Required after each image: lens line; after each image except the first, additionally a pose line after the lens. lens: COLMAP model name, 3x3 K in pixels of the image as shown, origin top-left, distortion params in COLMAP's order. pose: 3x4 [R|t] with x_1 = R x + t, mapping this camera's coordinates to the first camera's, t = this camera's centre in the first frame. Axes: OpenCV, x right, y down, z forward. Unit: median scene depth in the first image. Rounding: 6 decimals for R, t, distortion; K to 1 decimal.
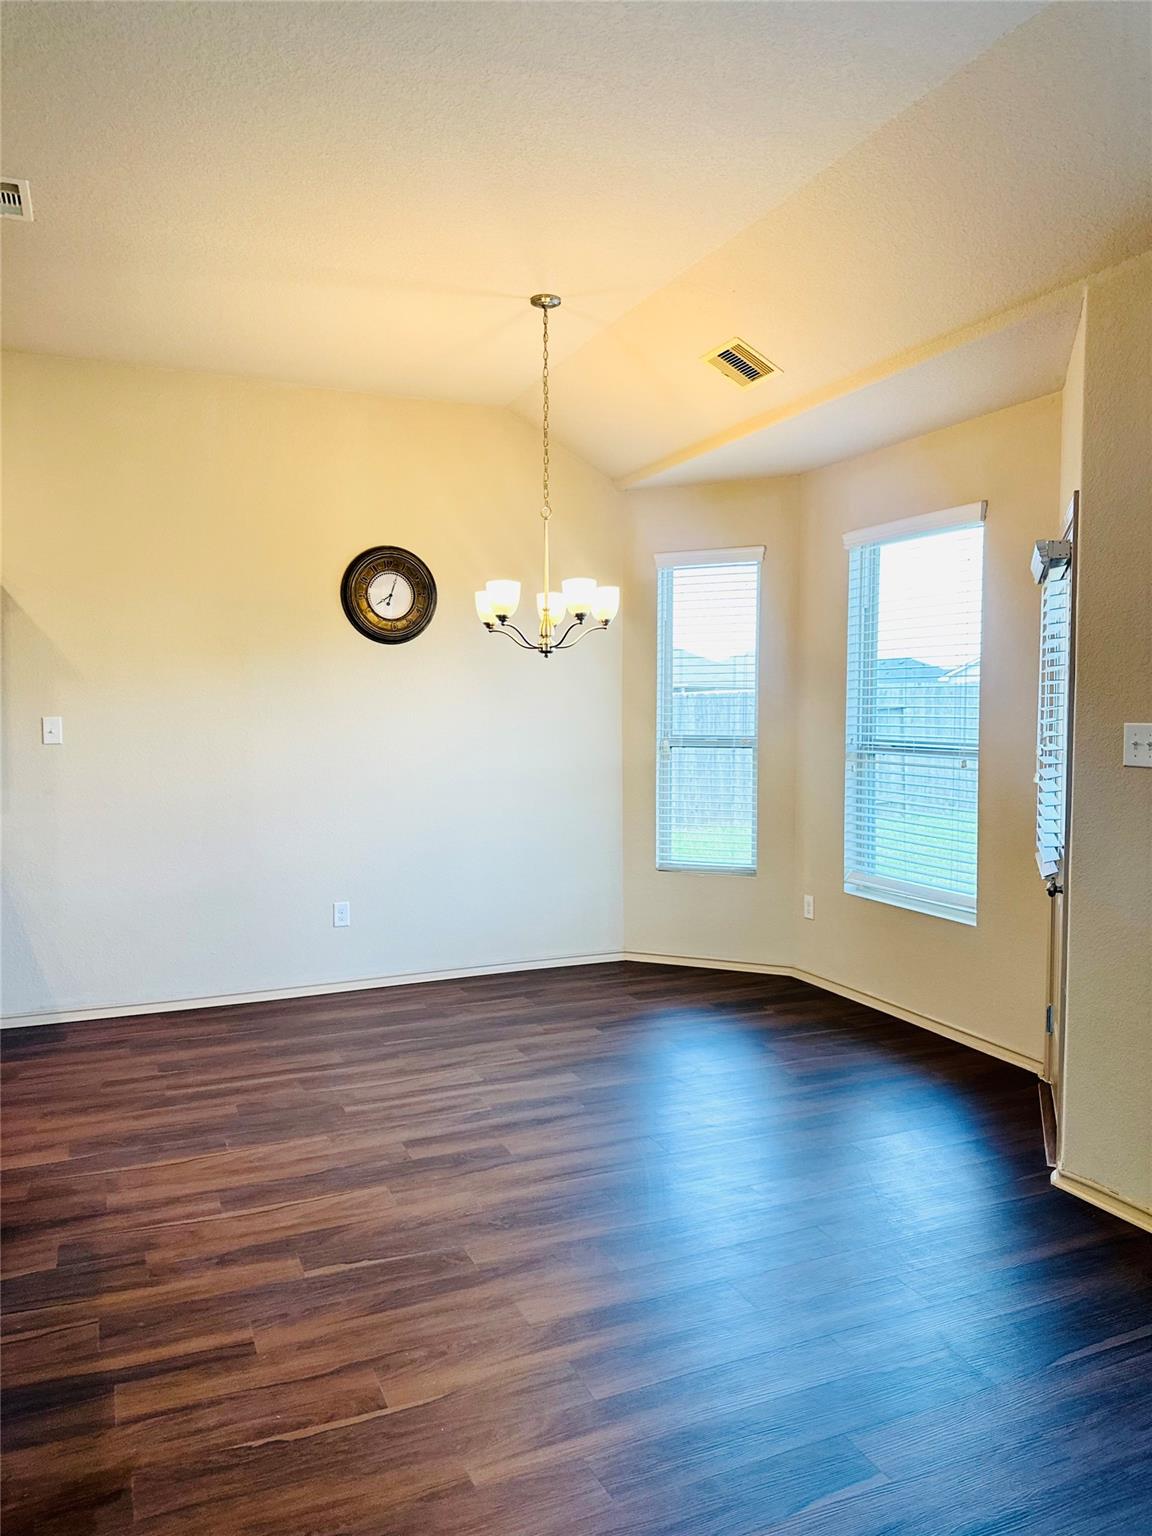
lens RADIAL K [[1098.8, 0, 574.4], [0, 1098.8, 770.6], [0, 0, 1]] dist [0.064581, -0.034140]
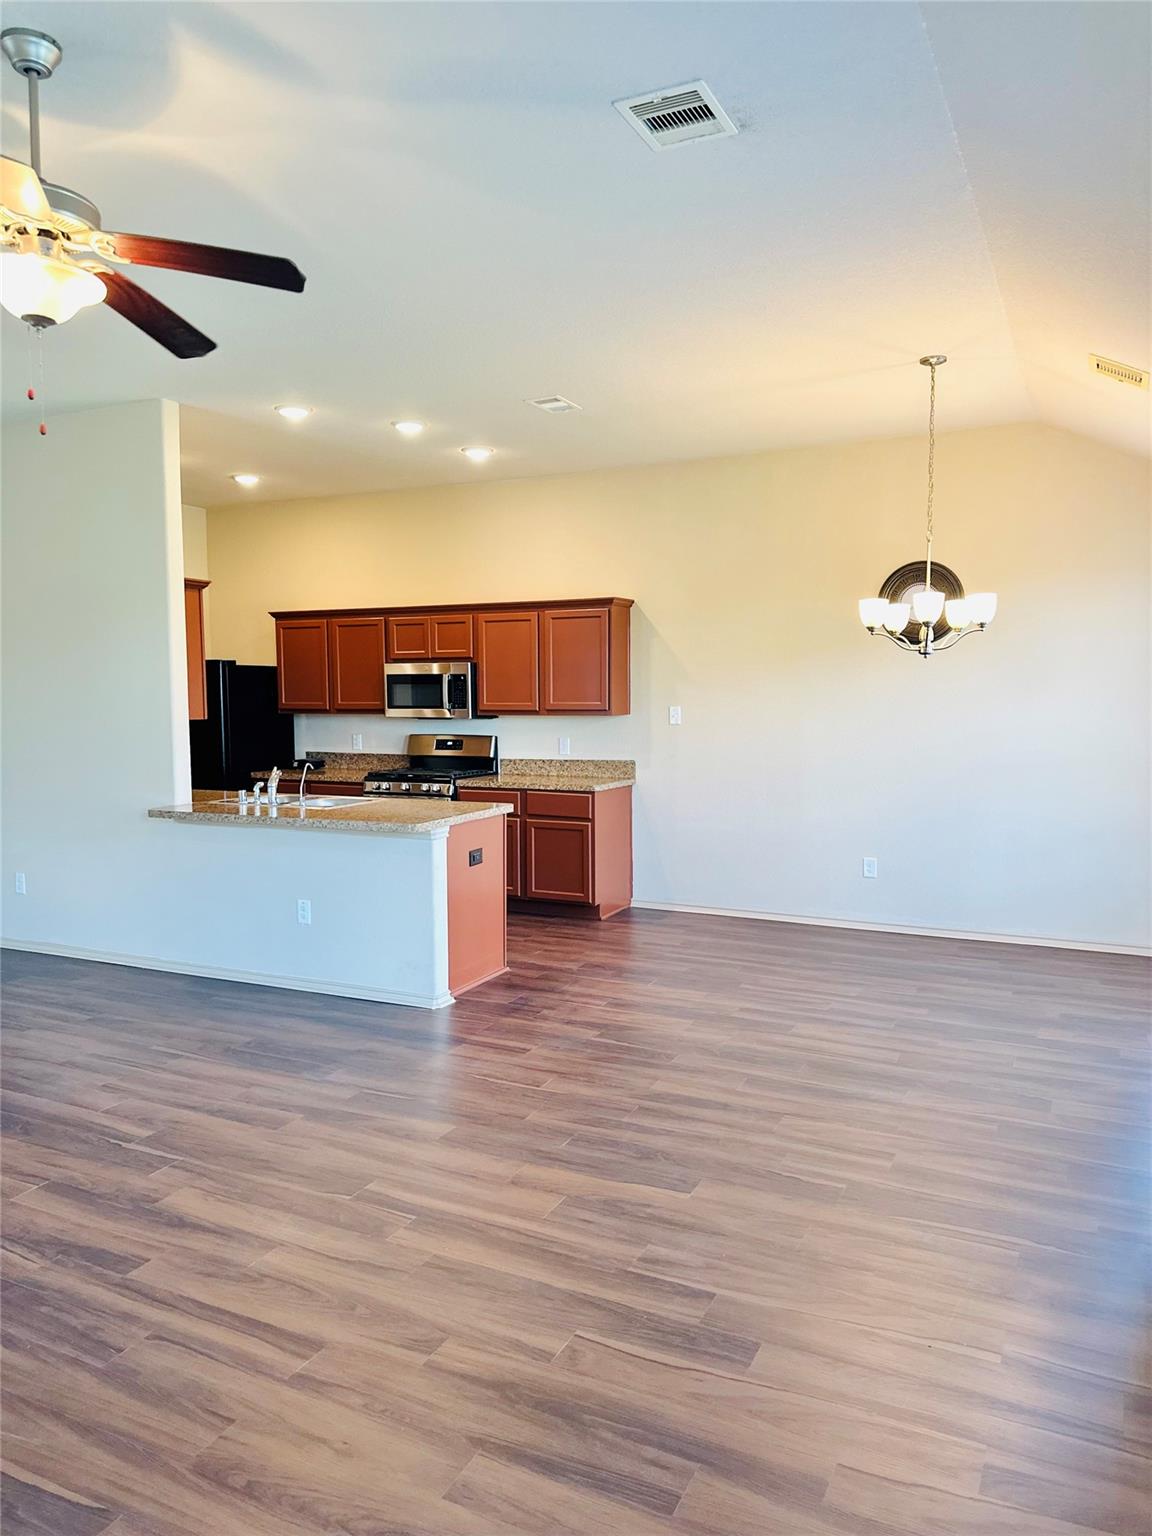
lens RADIAL K [[1098.8, 0, 578.5], [0, 1098.8, 767.1], [0, 0, 1]] dist [0.064581, -0.034140]
pose [[0.655208, 0.055427, -0.753412, 0.653693], [-0.052554, 0.998233, 0.027735, 0.002402], [0.753618, 0.021423, 0.656963, -0.070329]]
